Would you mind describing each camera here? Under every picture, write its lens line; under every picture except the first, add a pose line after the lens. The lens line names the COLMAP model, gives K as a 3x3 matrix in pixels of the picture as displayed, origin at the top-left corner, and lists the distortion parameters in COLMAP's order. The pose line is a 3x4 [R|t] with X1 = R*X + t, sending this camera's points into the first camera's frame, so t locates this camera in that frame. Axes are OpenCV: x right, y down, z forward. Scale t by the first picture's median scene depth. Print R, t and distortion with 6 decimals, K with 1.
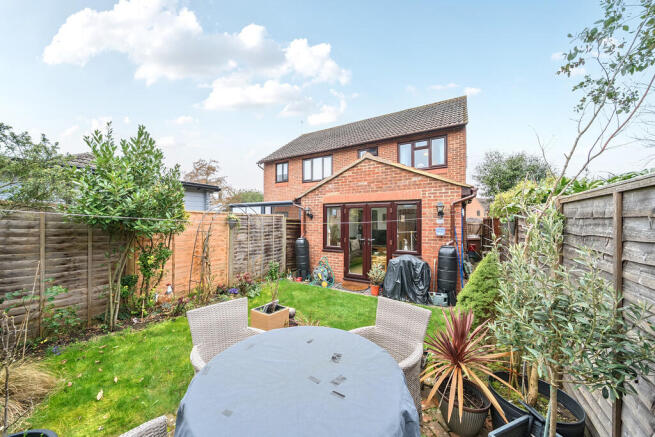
lens RADIAL K [[229.3, 0, 327.5], [0, 229.3, 218.5], [0, 0, 1]] dist [-0.001579, -0.000133]
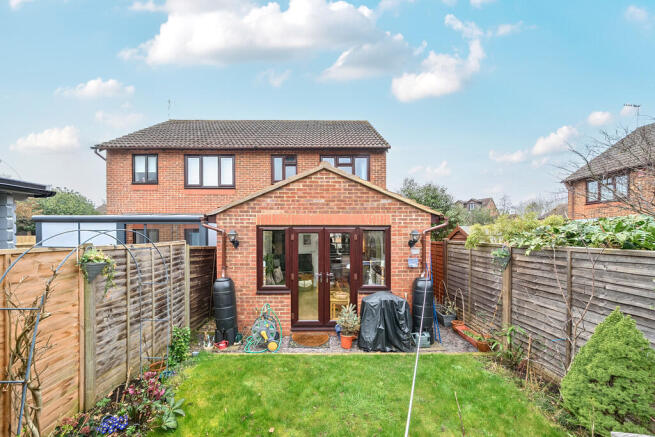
lens RADIAL K [[236.4, 0, 327.0], [0, 236.4, 234.8], [0, 0, 1]] dist [-0.007822, -0.000094]
pose [[0.850263, -0.003534, 0.526346, -0.214820], [-0.004744, 0.999885, 0.014376, -0.047648], [-0.526336, -0.014720, 0.850149, 0.288357]]
